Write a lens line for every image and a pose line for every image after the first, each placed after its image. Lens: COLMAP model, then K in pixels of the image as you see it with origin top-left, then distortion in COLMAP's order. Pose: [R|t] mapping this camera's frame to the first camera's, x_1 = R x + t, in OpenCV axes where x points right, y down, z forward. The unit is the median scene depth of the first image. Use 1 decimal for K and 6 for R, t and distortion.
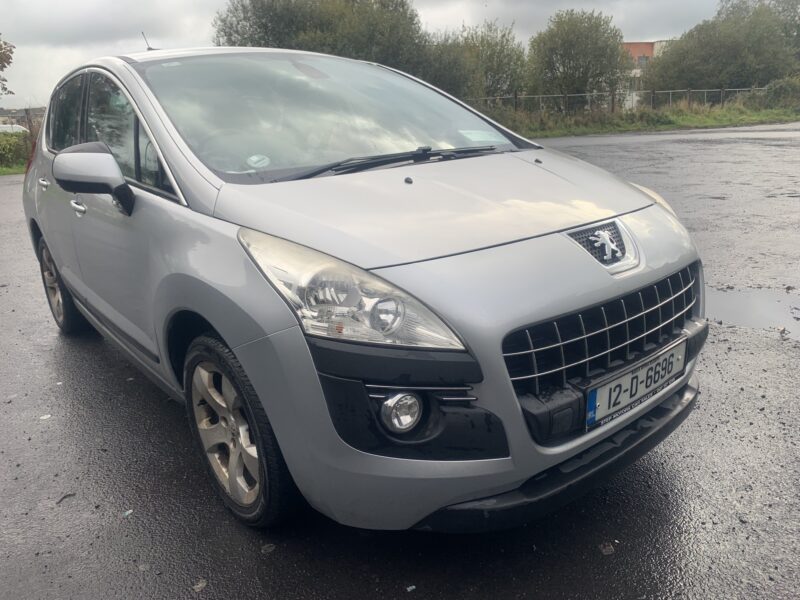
lens RADIAL K [[596.5, 0, 400.0], [0, 596.5, 300.0], [0, 0, 1]] dist [0.004659, 0.002120]
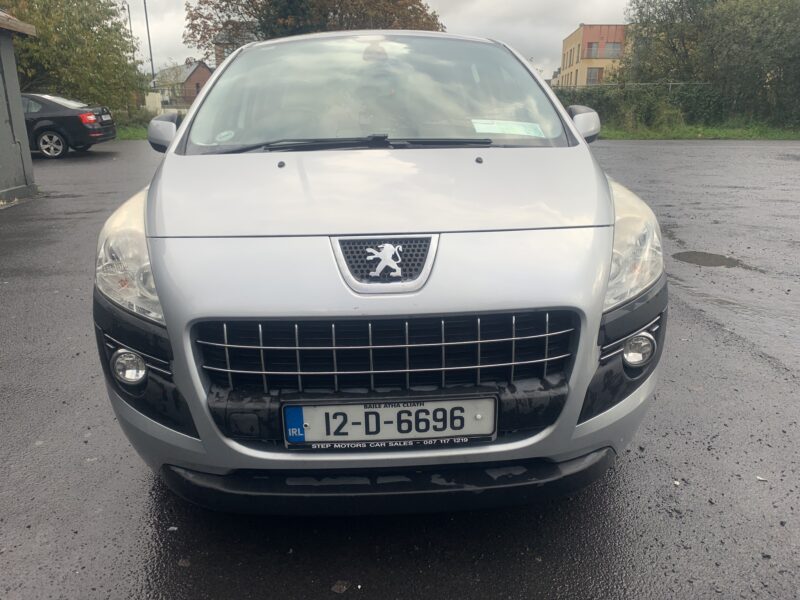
lens RADIAL K [[615.5, 0, 400.0], [0, 615.5, 300.0], [0, 0, 1]] dist [-0.051279, -0.001753]
pose [[0.829333, 0.220679, -0.513330, 0.870514], [-0.201197, 0.975020, 0.094106, -0.129507], [0.521274, 0.025235, 0.853016, 0.244598]]
